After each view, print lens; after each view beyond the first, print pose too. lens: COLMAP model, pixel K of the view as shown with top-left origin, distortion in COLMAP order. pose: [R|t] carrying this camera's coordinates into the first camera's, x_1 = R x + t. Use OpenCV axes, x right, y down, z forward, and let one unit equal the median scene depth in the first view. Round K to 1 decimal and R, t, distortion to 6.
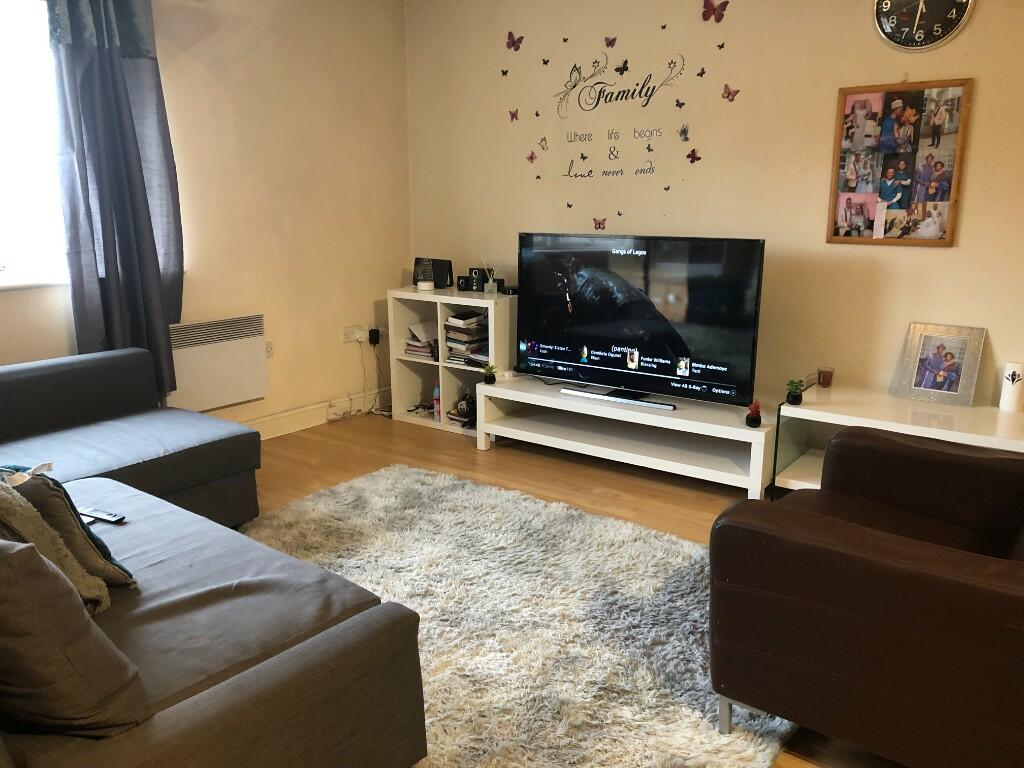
lens RADIAL K [[832.5, 0, 512.0], [0, 832.5, 384.0], [0, 0, 1]] dist [0.062445, 0.001733]
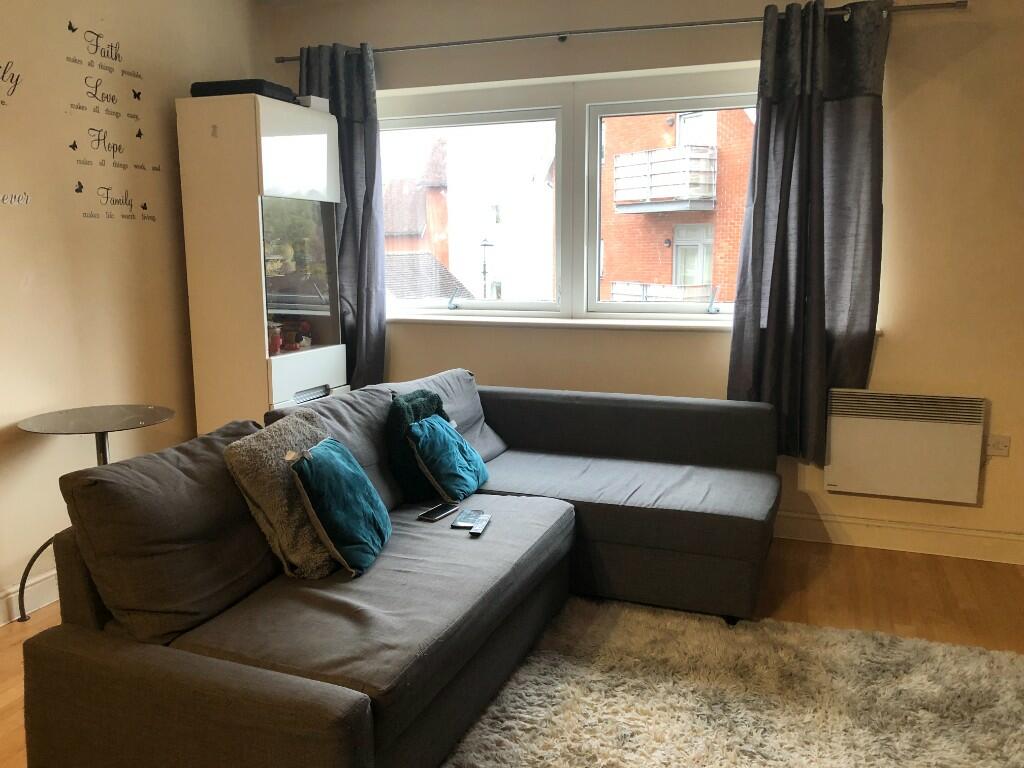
lens RADIAL K [[841.7, 0, 512.0], [0, 841.7, 384.0], [0, 0, 1]] dist [0.001847, 0.002532]
pose [[0.294917, 0.156957, -0.942544, 0.369538], [-0.212956, 0.972403, 0.095297, -0.095987], [0.931490, 0.172616, 0.320203, 0.437805]]
